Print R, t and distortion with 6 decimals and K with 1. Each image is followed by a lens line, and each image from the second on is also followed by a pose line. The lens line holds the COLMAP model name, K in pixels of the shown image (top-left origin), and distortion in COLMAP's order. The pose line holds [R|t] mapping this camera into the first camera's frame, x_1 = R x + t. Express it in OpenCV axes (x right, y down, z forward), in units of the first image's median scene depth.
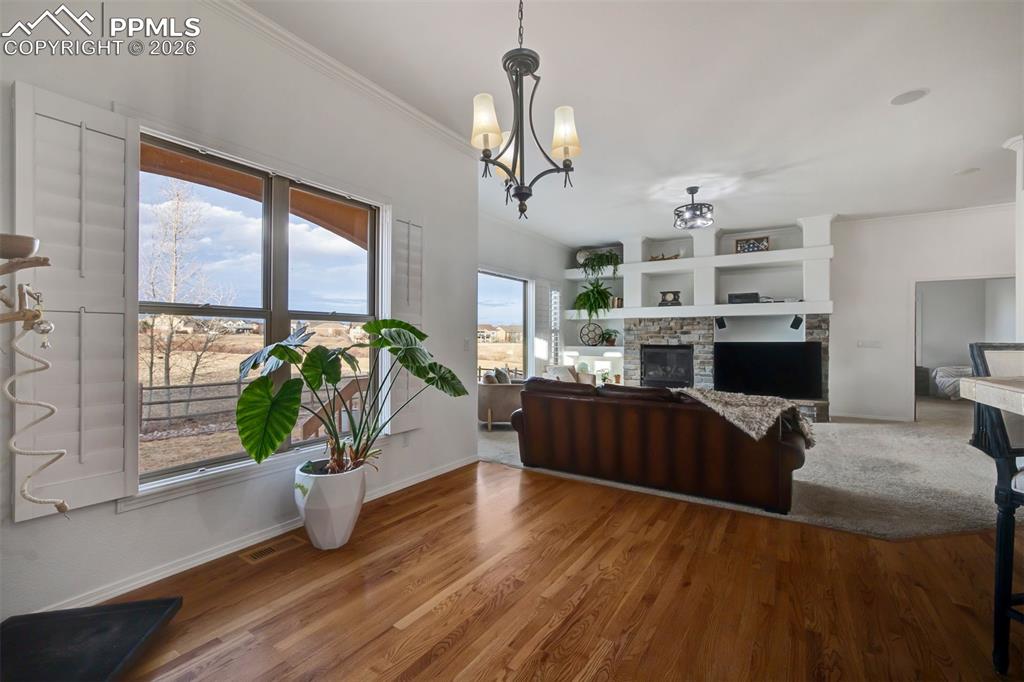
lens RADIAL K [[436.9, 0, 510.6], [0, 436.9, 340.6], [0, 0, 1]] dist [-0.038304, 0.014037]
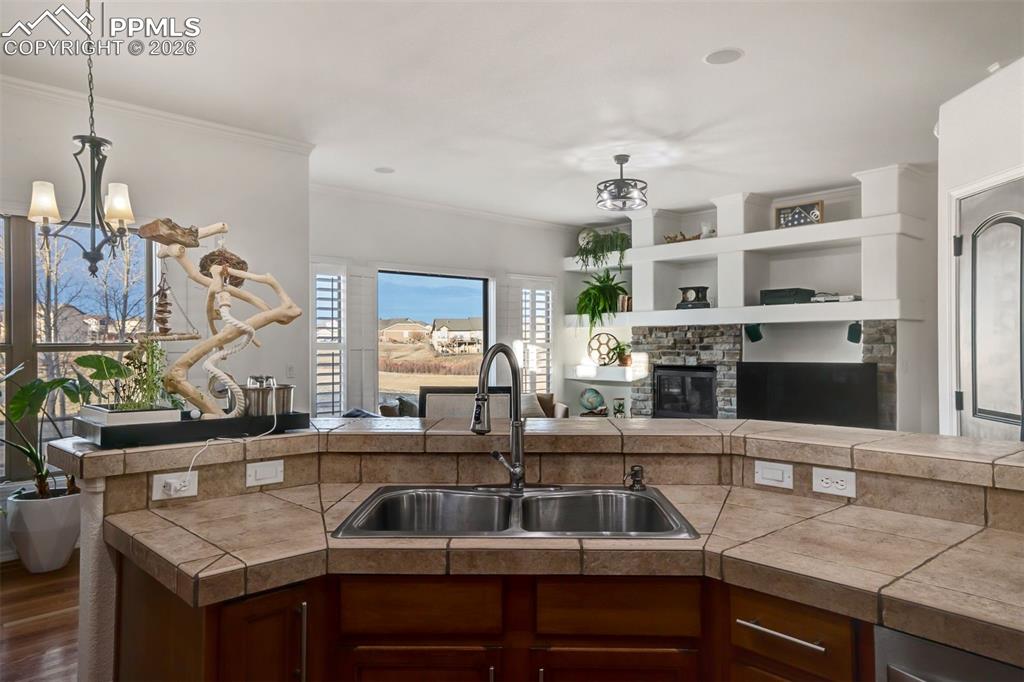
lens RADIAL K [[697.8, 0, 512.0], [0, 697.8, 341.0], [0, 0, 1]] dist [0.028466, 0.001329]
pose [[0.968604, -0.006539, -0.248524, 0.381225], [0.004143, 0.999940, -0.010160, -0.018762], [0.248576, 0.008812, 0.968572, -0.141263]]
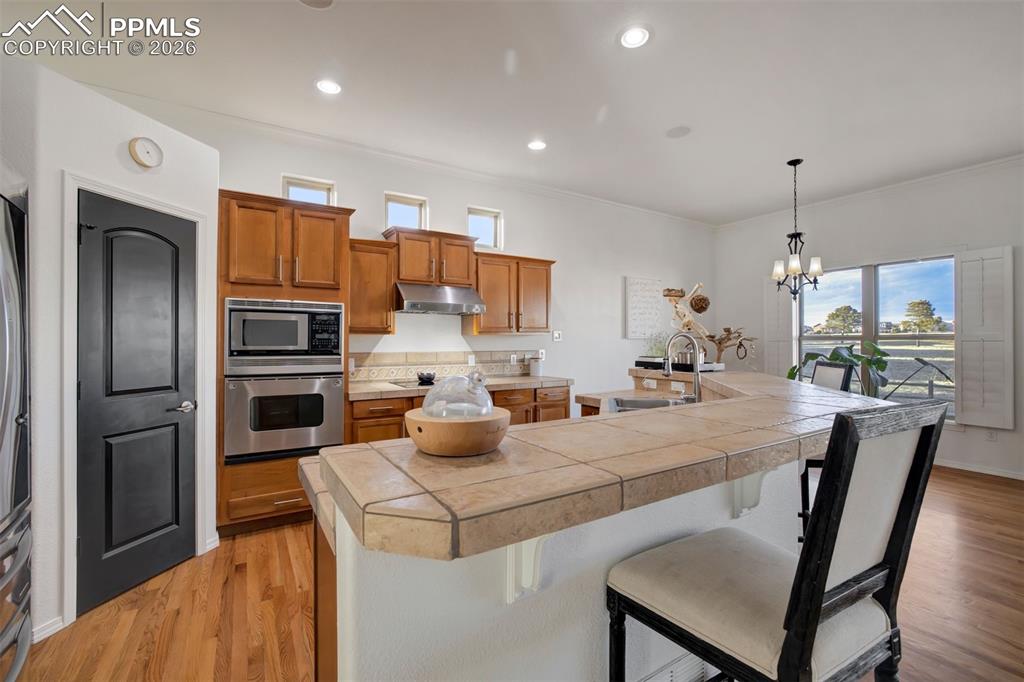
lens RADIAL K [[434.0, 0, 507.0], [0, 434.0, 343.0], [0, 0, 1]] dist [-0.037996, -0.000071]
pose [[-0.438443, 0.001322, -0.898758, 0.674228], [-0.002650, 0.999993, 0.002763, -0.013002], [0.898755, 0.003593, -0.438437, 0.142821]]
